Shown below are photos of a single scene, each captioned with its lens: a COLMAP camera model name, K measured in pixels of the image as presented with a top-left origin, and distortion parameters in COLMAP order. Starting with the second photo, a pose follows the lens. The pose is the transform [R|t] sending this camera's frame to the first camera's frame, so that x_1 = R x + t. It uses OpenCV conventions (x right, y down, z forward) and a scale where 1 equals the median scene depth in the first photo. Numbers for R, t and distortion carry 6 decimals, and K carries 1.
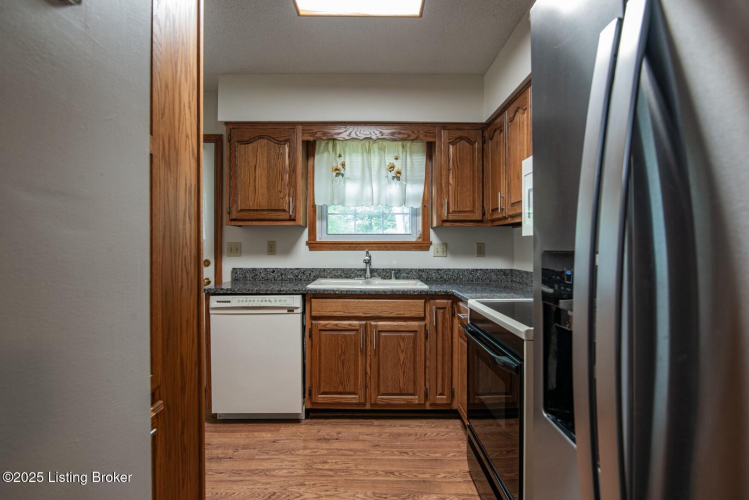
lens RADIAL K [[402.9, 0, 378.4], [0, 402.9, 246.3], [0, 0, 1]] dist [-0.014462, -0.000201]
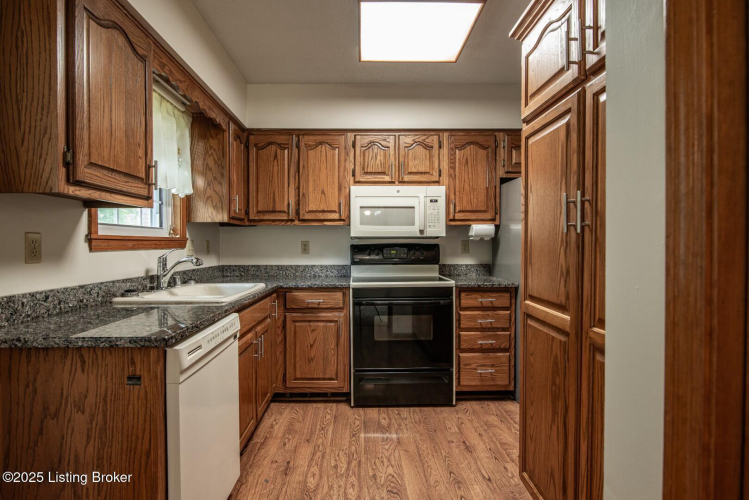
lens RADIAL K [[402.9, 0, 367.5], [0, 402.9, 248.6], [0, 0, 1]] dist [-0.014462, -0.000201]
pose [[-0.043483, -0.013592, 0.998962, -0.960608], [-0.005808, 0.999894, 0.013352, -0.003985], [-0.999037, -0.005221, -0.043557, 0.842985]]
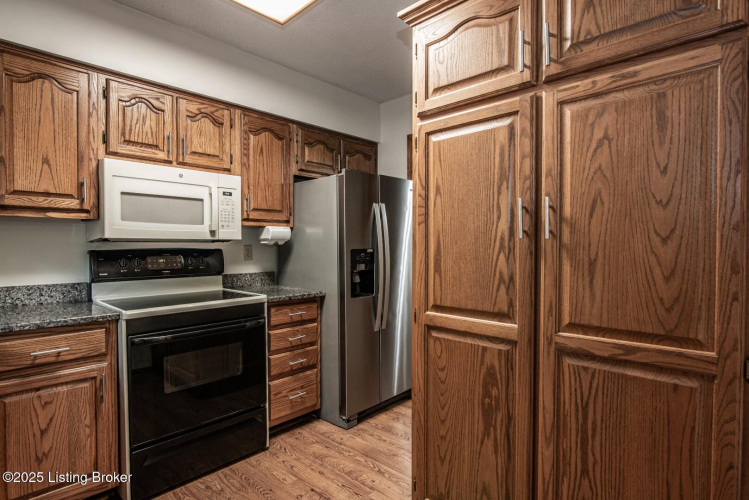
lens RADIAL K [[402.9, 0, 384.2], [0, 402.9, 252.6], [0, 0, 1]] dist [-0.014462, -0.000201]
pose [[-0.753651, -0.009184, 0.657210, -0.632223], [-0.004343, 0.999950, 0.008993, -0.005347], [-0.657260, 0.003923, -0.753654, 1.073424]]
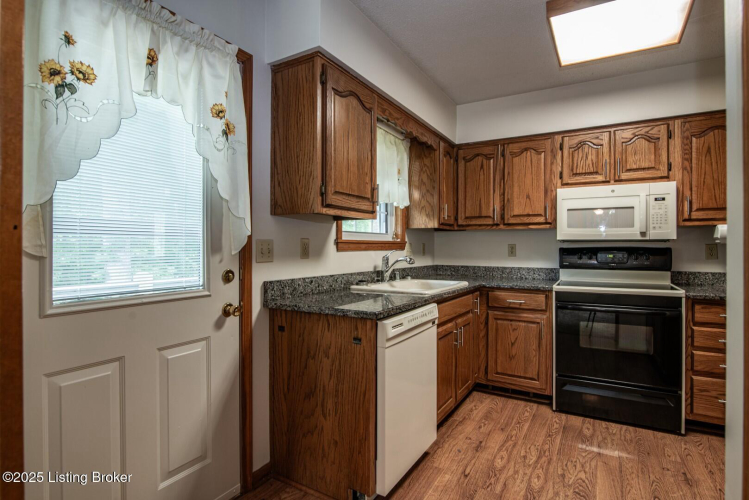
lens RADIAL K [[402.9, 0, 368.3], [0, 402.9, 245.0], [0, 0, 1]] dist [-0.014462, -0.000201]
pose [[0.487965, 0.002093, 0.872861, -1.073136], [-0.009162, 0.999954, 0.002724, -0.006291], [-0.872815, -0.009326, 0.487962, 0.743087]]
